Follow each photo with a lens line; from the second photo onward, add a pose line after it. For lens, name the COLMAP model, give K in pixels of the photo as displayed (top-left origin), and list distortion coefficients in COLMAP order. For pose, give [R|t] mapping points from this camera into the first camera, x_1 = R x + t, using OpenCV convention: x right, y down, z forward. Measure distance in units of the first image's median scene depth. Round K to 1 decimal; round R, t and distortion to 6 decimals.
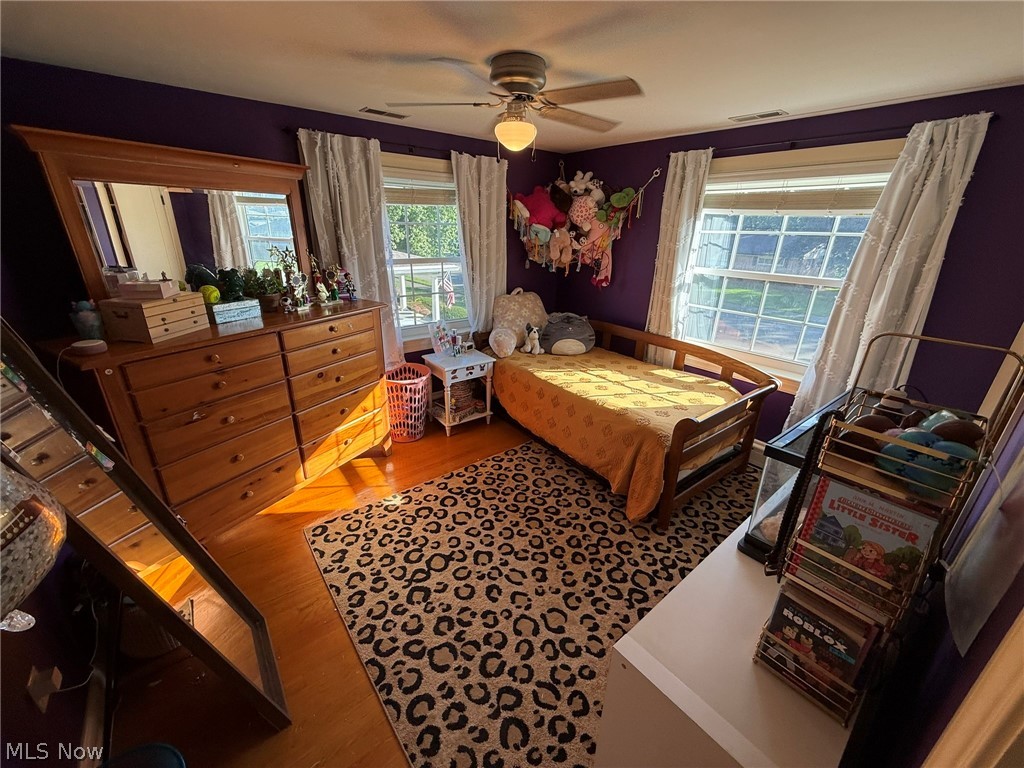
lens RADIAL K [[406.2, 0, 510.8], [0, 406.2, 382.6], [0, 0, 1]] dist [0.000411, -0.000755]
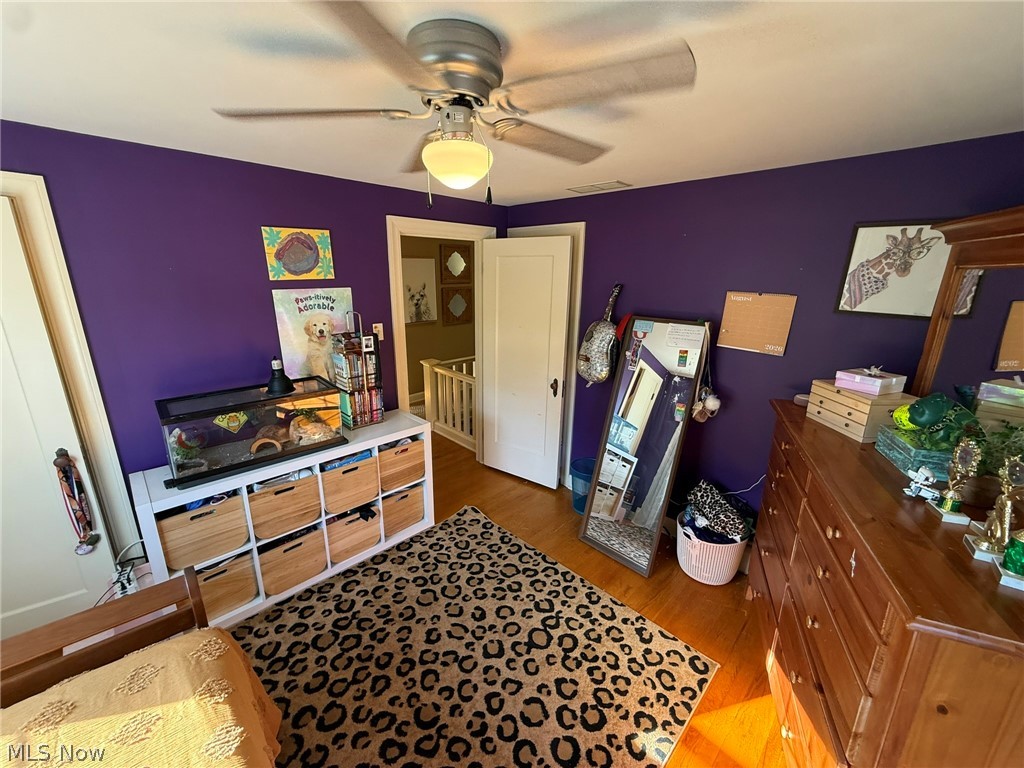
lens RADIAL K [[406.2, 0, 510.2], [0, 406.2, 381.1], [0, 0, 1]] dist [0.000411, -0.000755]
pose [[-0.994288, -0.008398, -0.106395, -0.004822], [-0.069997, 0.803857, 0.590689, -0.620240], [0.080566, 0.594763, -0.799854, 1.454094]]
